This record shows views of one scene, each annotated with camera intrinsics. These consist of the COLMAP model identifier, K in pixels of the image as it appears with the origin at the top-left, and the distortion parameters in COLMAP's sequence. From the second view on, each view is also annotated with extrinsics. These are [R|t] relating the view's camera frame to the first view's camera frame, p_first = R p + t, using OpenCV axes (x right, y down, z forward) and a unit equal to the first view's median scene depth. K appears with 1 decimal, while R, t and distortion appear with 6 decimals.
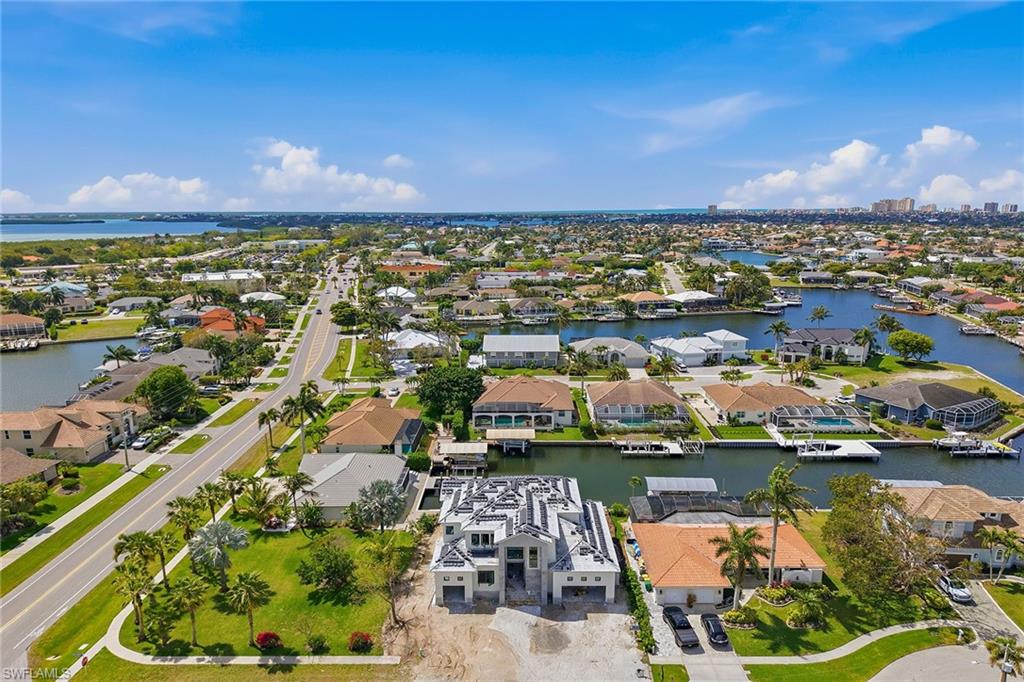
lens RADIAL K [[674.1, 0, 513.1], [0, 674.1, 346.1], [0, 0, 1]] dist [0.004404, -0.001811]
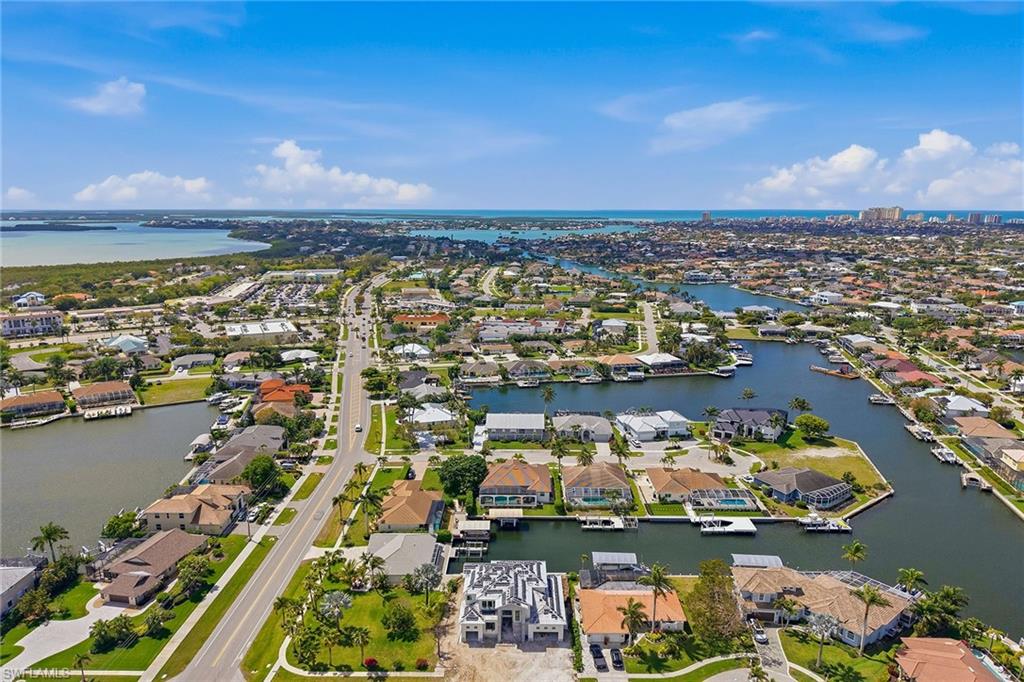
lens RADIAL K [[684.7, 0, 512.0], [0, 684.7, 341.0], [0, 0, 1]] dist [0.004402, -0.001116]
pose [[0.999984, 0.005710, -0.000160, 0.005764], [-0.005707, 0.999897, 0.013161, -0.195196], [0.000235, -0.013160, 0.999913, -0.356051]]
